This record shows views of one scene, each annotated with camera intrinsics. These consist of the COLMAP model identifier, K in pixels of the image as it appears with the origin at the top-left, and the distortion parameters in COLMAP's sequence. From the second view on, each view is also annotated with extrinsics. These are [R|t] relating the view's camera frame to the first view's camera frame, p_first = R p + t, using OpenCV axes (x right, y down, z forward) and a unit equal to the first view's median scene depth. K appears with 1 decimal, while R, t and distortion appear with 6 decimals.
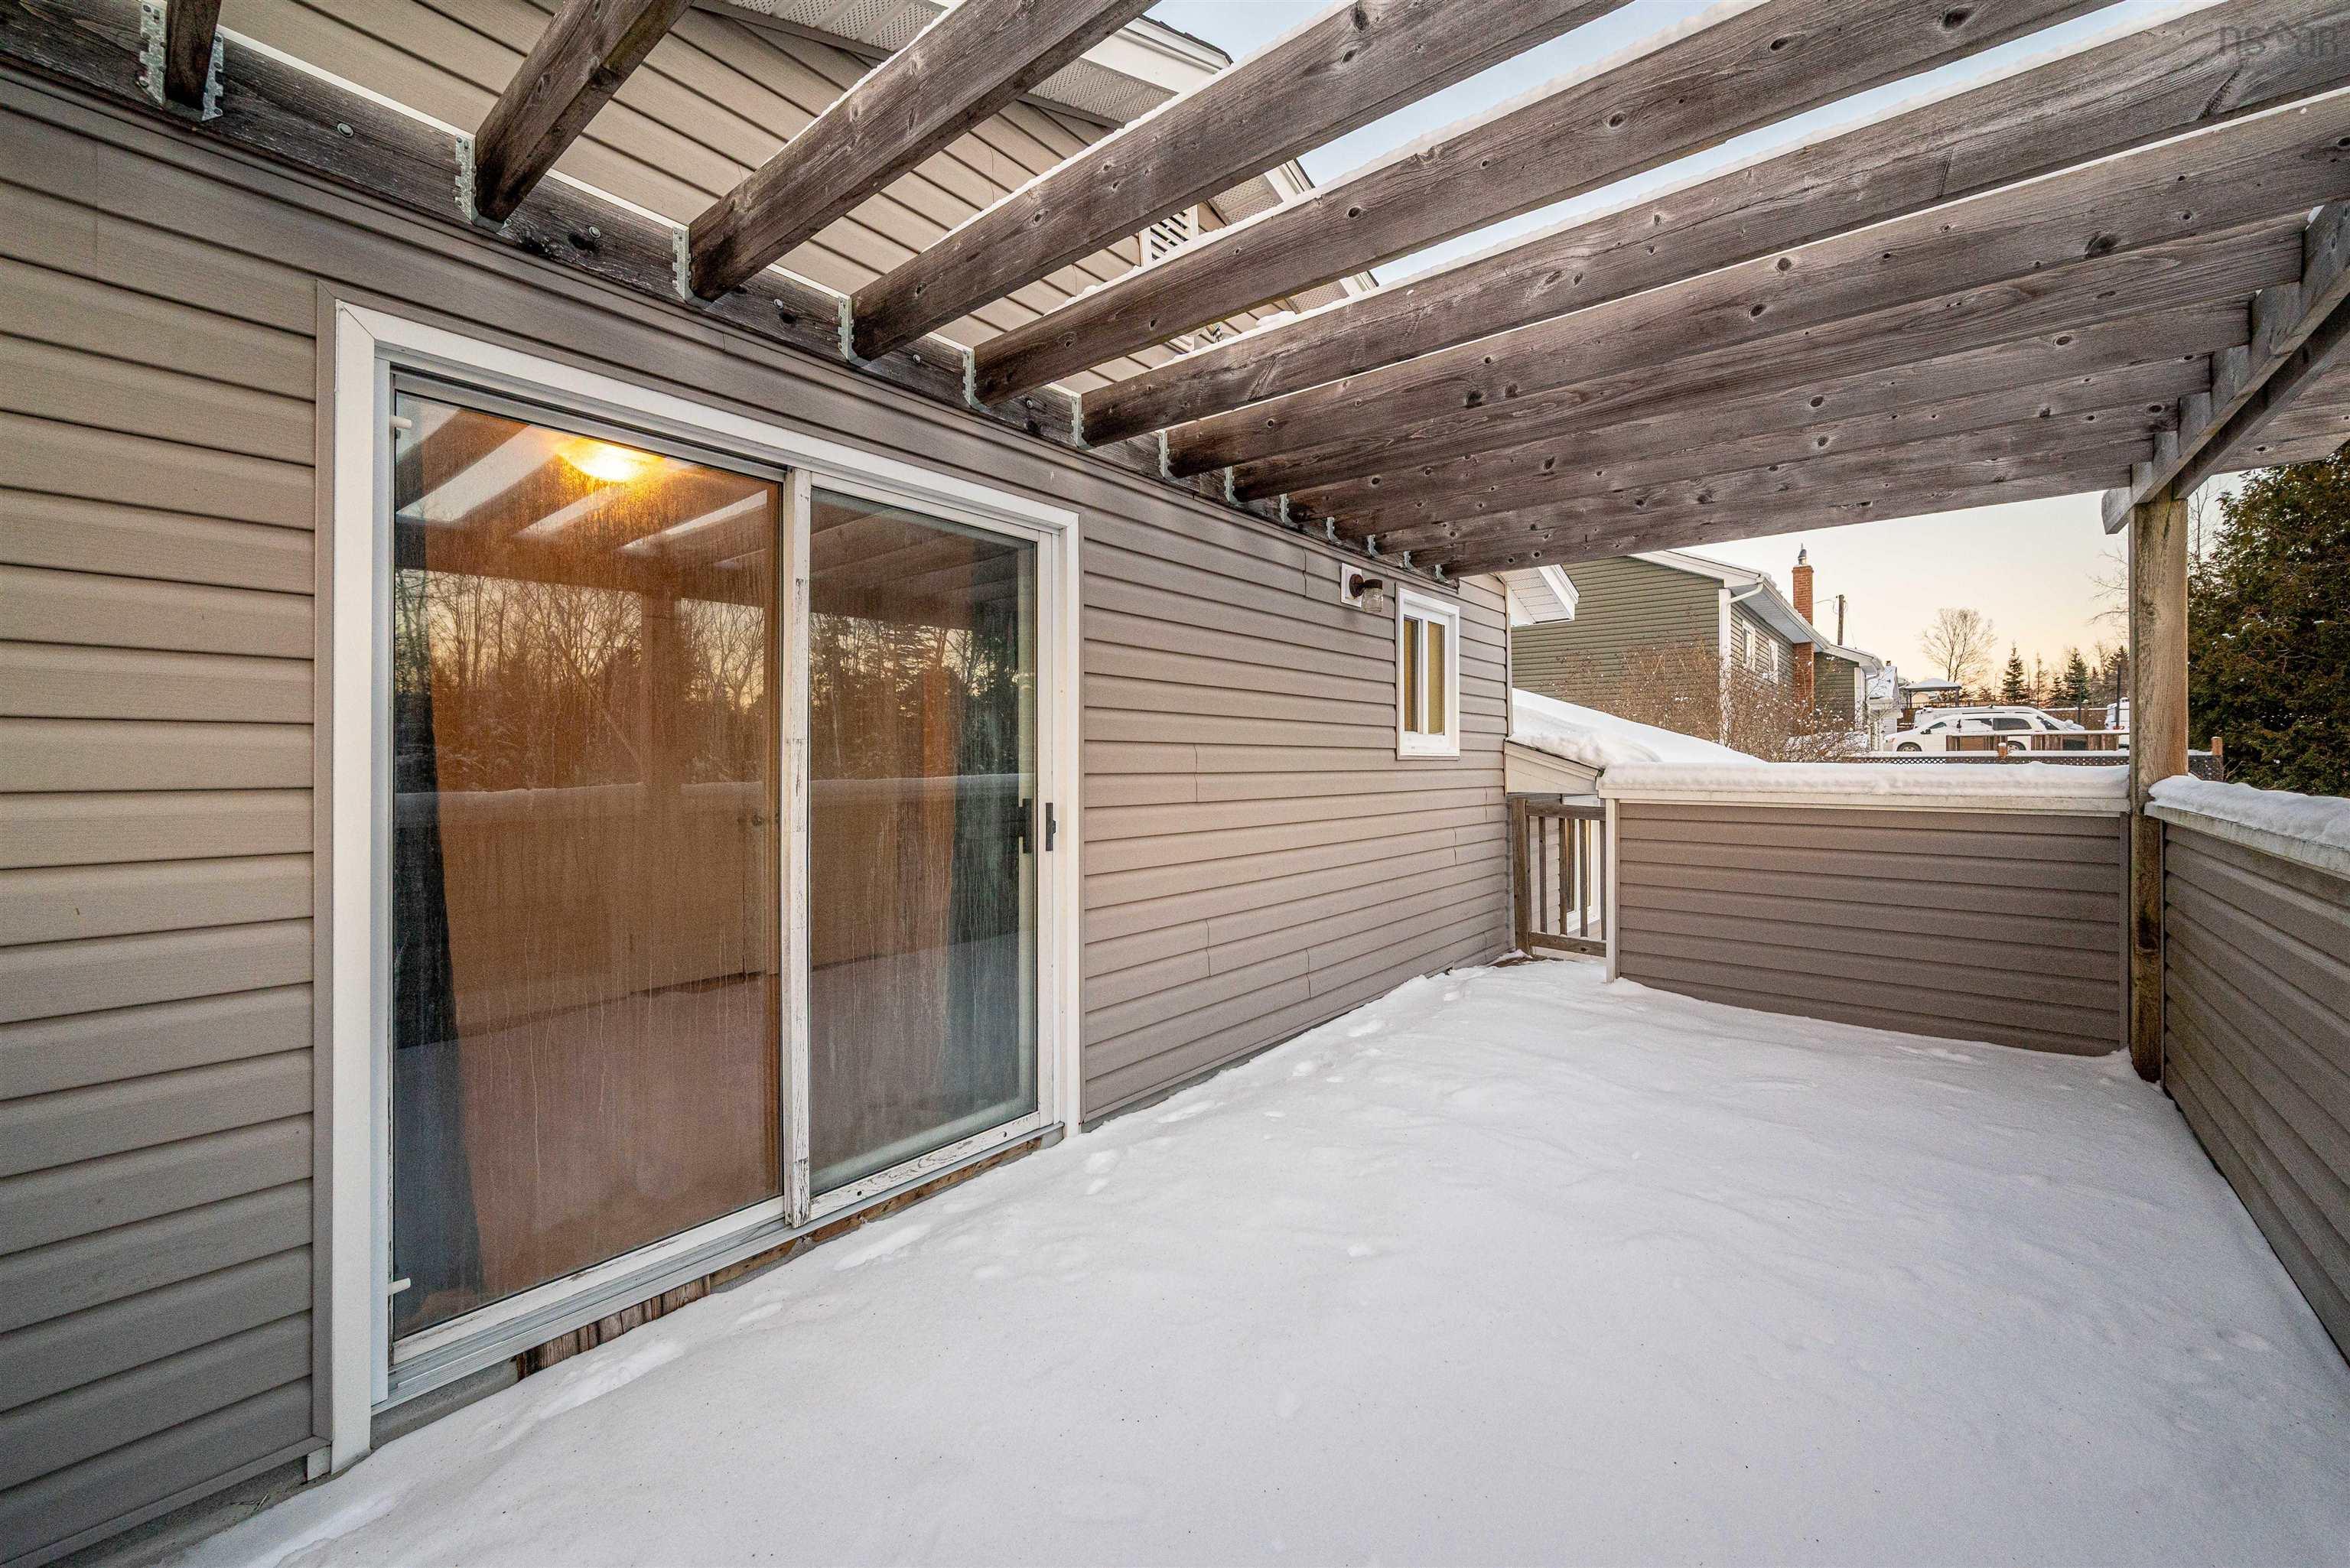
lens RADIAL K [[932.0, 0, 1171.7], [0, 932.0, 754.3], [0, 0, 1]] dist [0.000532, 0.000079]
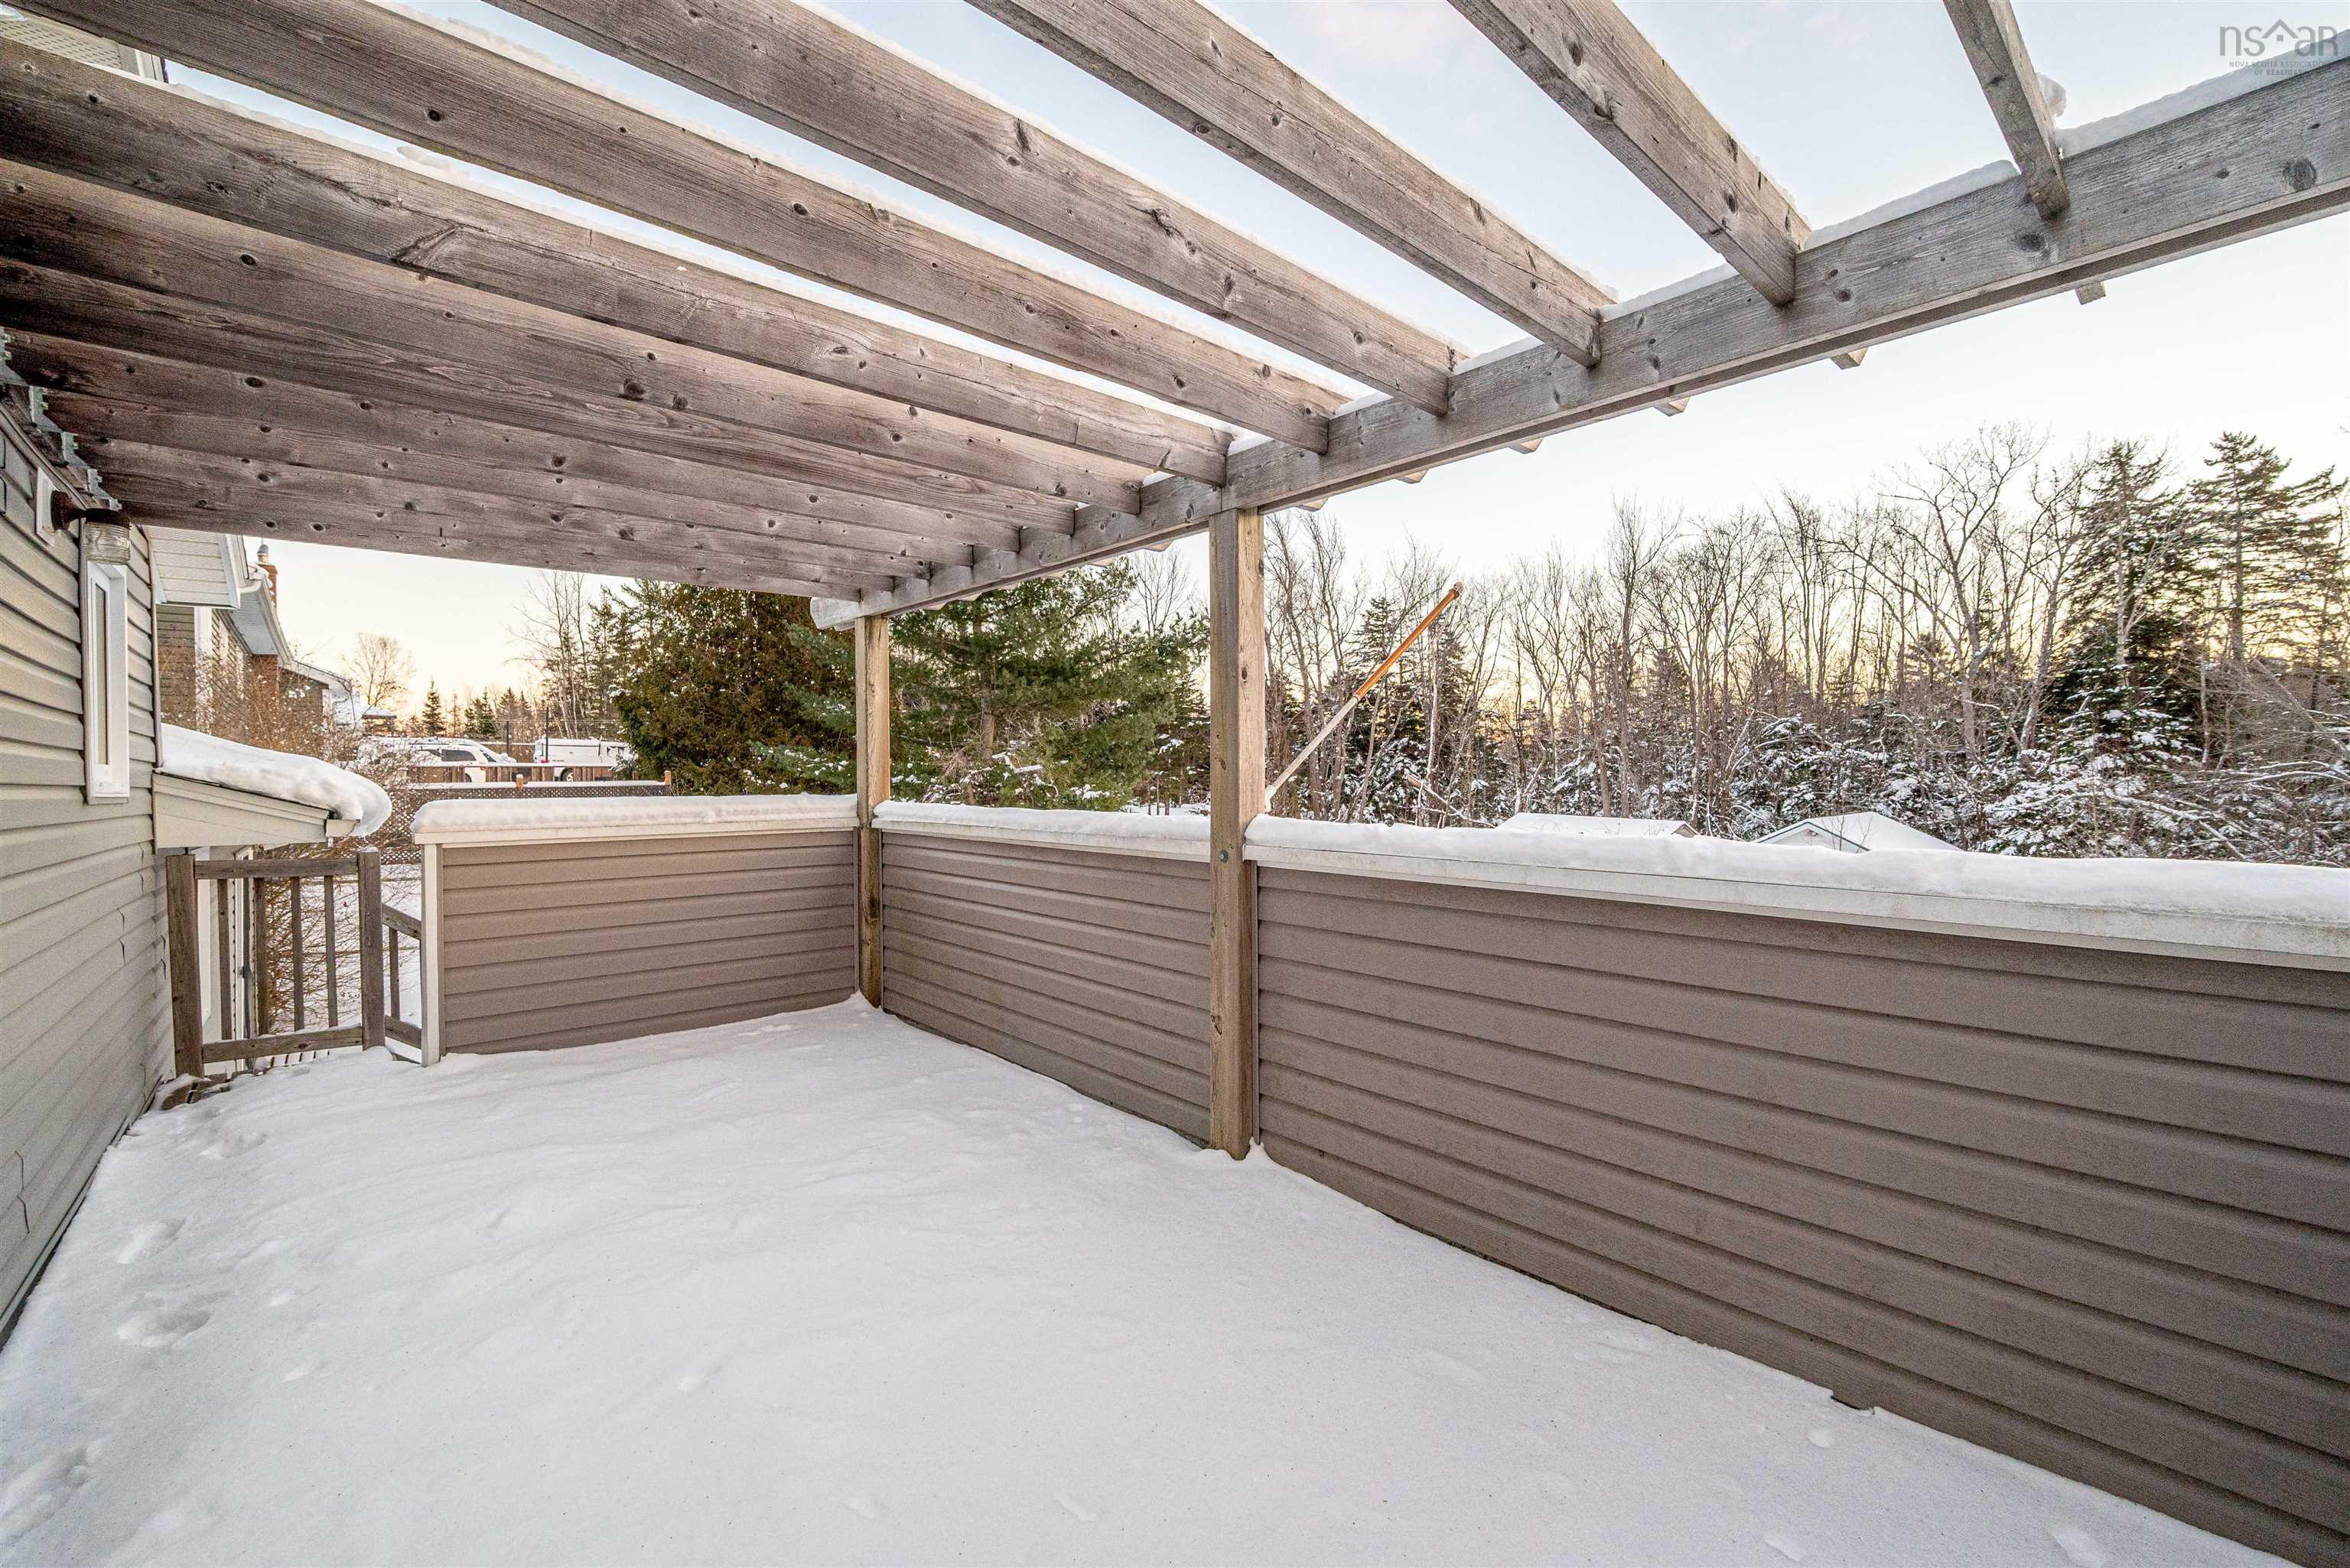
lens RADIAL K [[978.1, 0, 1171.2], [0, 978.1, 775.2], [0, 0, 1]] dist [0.000552, 0.000059]
pose [[0.162533, 0.002509, 0.986700, -0.358731], [0.006972, 0.999969, -0.003691, -0.008046], [-0.986678, 0.007480, 0.162510, 0.248981]]
